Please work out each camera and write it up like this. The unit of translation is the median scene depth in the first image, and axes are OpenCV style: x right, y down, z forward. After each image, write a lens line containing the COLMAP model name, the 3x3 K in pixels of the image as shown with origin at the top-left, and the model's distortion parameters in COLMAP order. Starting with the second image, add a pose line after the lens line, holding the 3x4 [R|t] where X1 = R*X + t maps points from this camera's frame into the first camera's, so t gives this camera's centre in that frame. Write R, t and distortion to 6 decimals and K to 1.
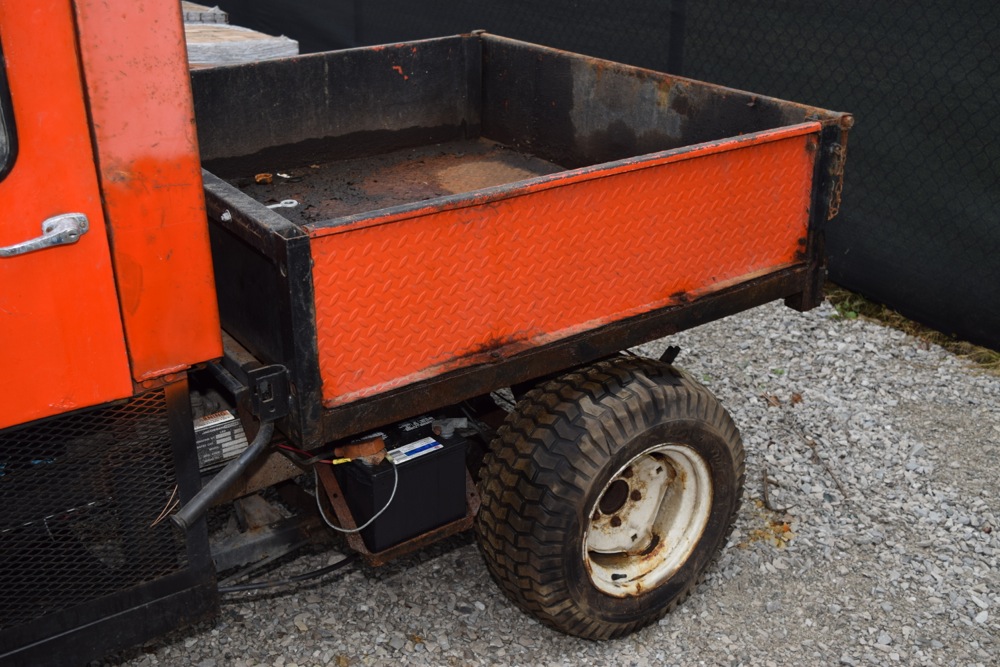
lens RADIAL K [[1130.6, 0, 503.9], [0, 1130.6, 332.5], [0, 0, 1]] dist [-0.055568, -0.001344]
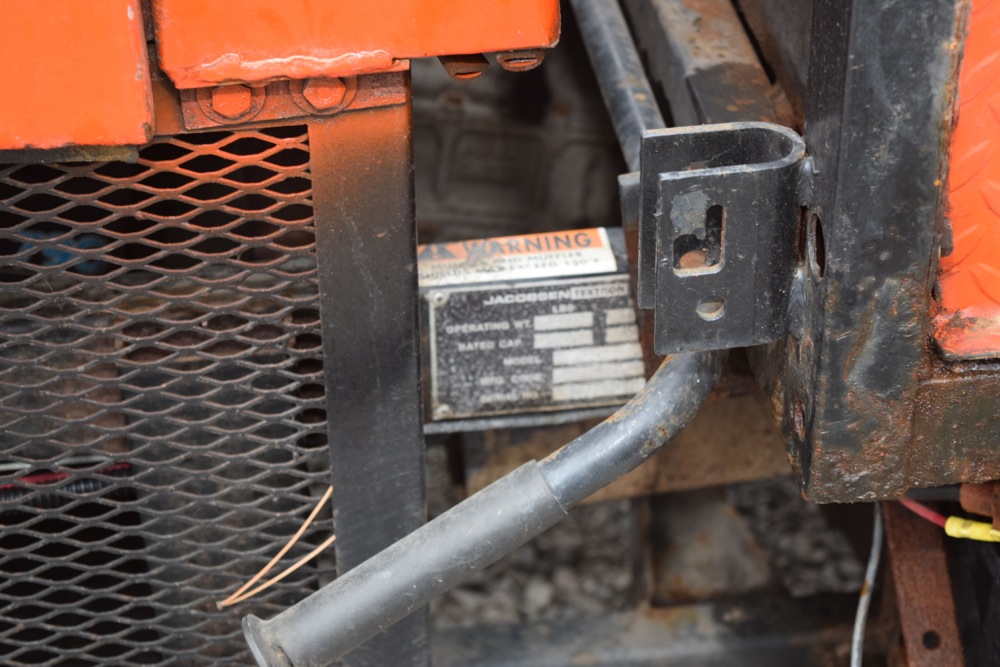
lens RADIAL K [[2260.7, 0, 500.0], [0, 2260.7, 333.5], [0, 0, 1]] dist [0.044898, 0.380986]
pose [[0.892037, 0.250332, -0.376301, -0.054119], [-0.174698, 0.958862, 0.223750, -0.020177], [0.416833, -0.133854, 0.899074, 0.454758]]
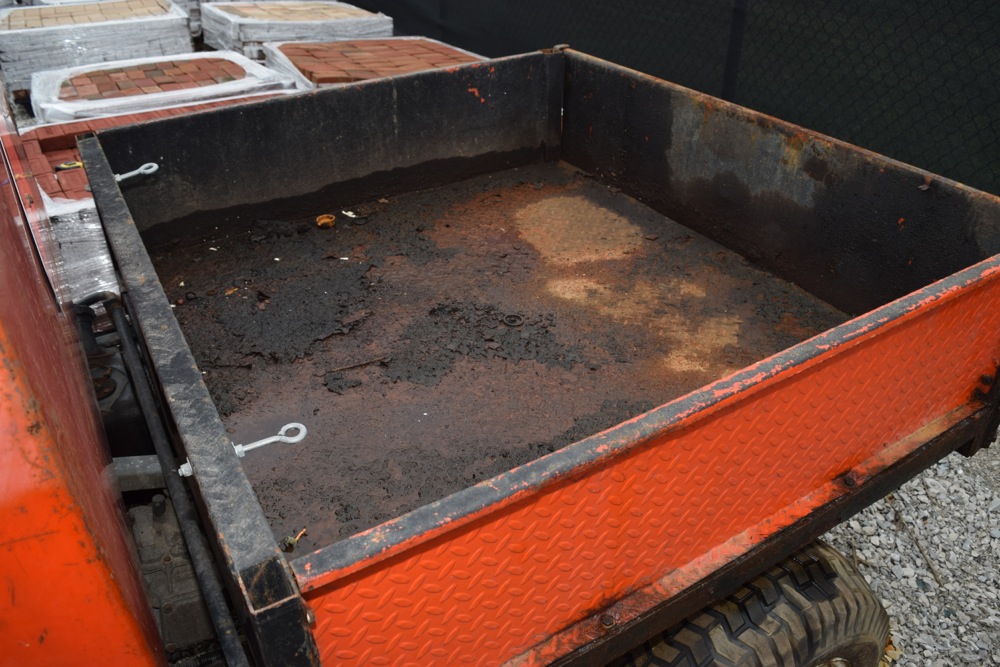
lens RADIAL K [[778.2, 0, 505.5], [0, 778.2, 331.3], [0, 0, 1]] dist [-0.093192, 0.018480]
pose [[0.998364, 0.027127, -0.050330, -0.046406], [-0.018799, 0.987082, 0.159109, -0.207560], [0.053996, -0.157902, 0.985977, 0.516495]]
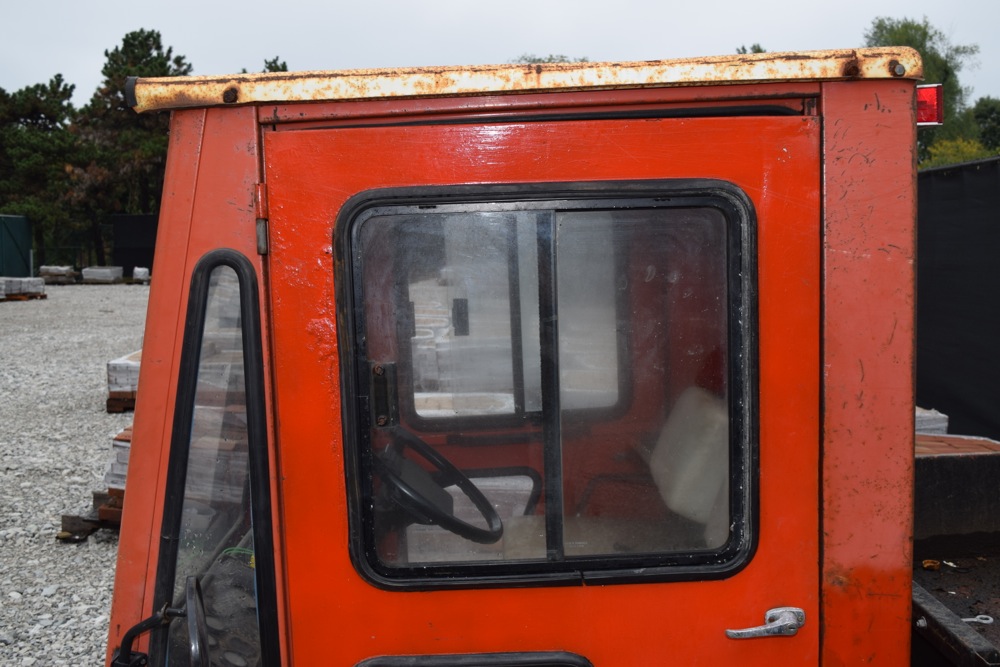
lens RADIAL K [[1021.9, 0, 505.8], [0, 1021.9, 330.7], [0, 0, 1]] dist [-0.076084, 0.028807]
pose [[0.839104, 0.039175, -0.542559, -0.062741], [-0.203849, 0.947367, -0.246863, -0.042992], [0.504332, 0.317744, 0.802925, -0.031021]]
